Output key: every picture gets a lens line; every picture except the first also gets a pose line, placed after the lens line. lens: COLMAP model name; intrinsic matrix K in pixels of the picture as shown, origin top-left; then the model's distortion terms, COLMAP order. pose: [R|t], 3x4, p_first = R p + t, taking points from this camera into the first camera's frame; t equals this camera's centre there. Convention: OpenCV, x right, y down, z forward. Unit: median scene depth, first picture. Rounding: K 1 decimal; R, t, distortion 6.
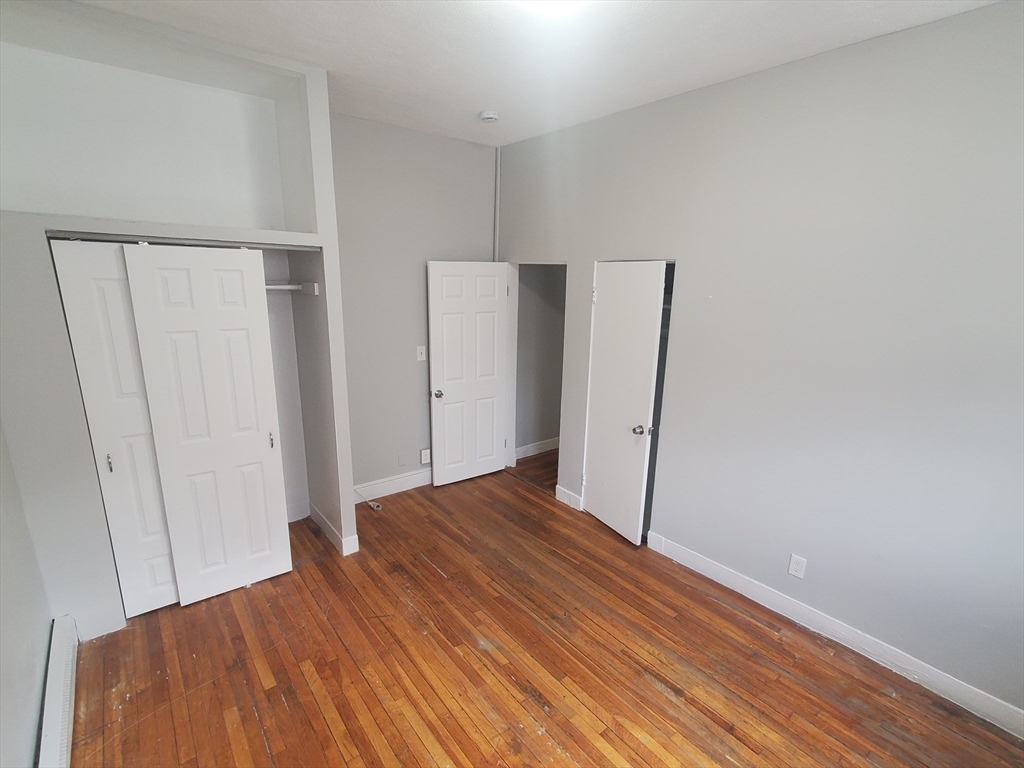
lens RADIAL K [[490.2, 0, 512.0], [0, 490.2, 384.0], [0, 0, 1]] dist [0.001665, 0.000342]
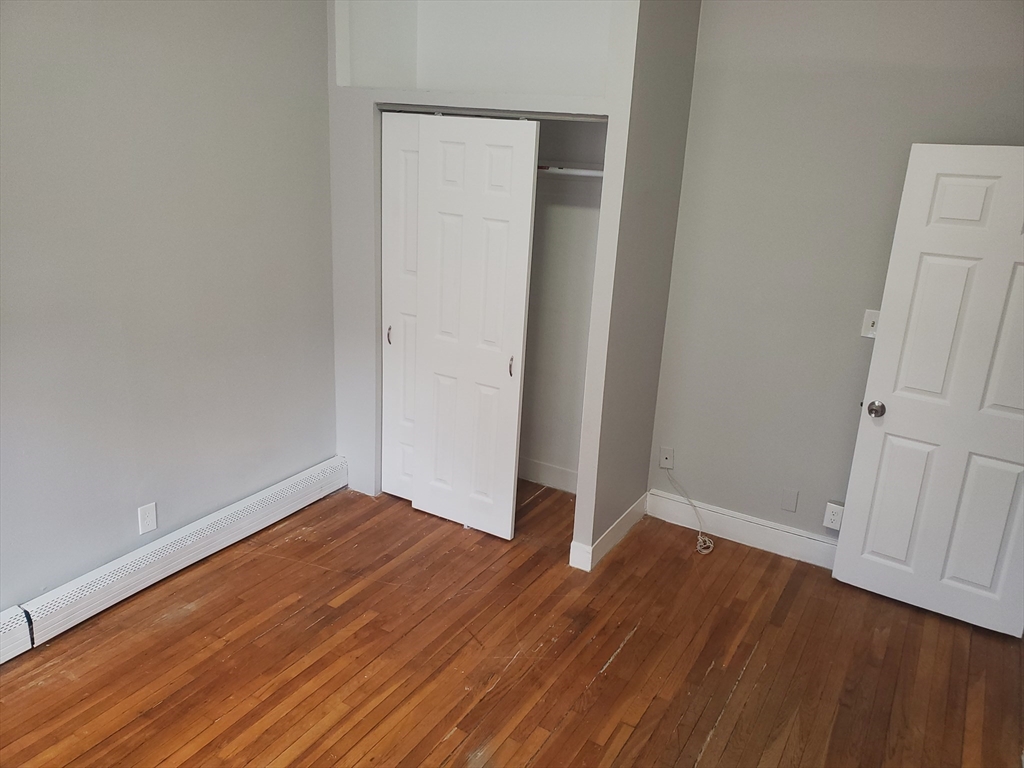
lens RADIAL K [[802.6, 0, 512.9], [0, 802.6, 355.9], [0, 0, 1]] dist [0.081754, -0.147236]
pose [[0.367582, 0.253996, -0.894634, 0.719416], [-0.245344, 0.954387, 0.170155, -0.132759], [0.897045, 0.156947, 0.413132, 0.518046]]
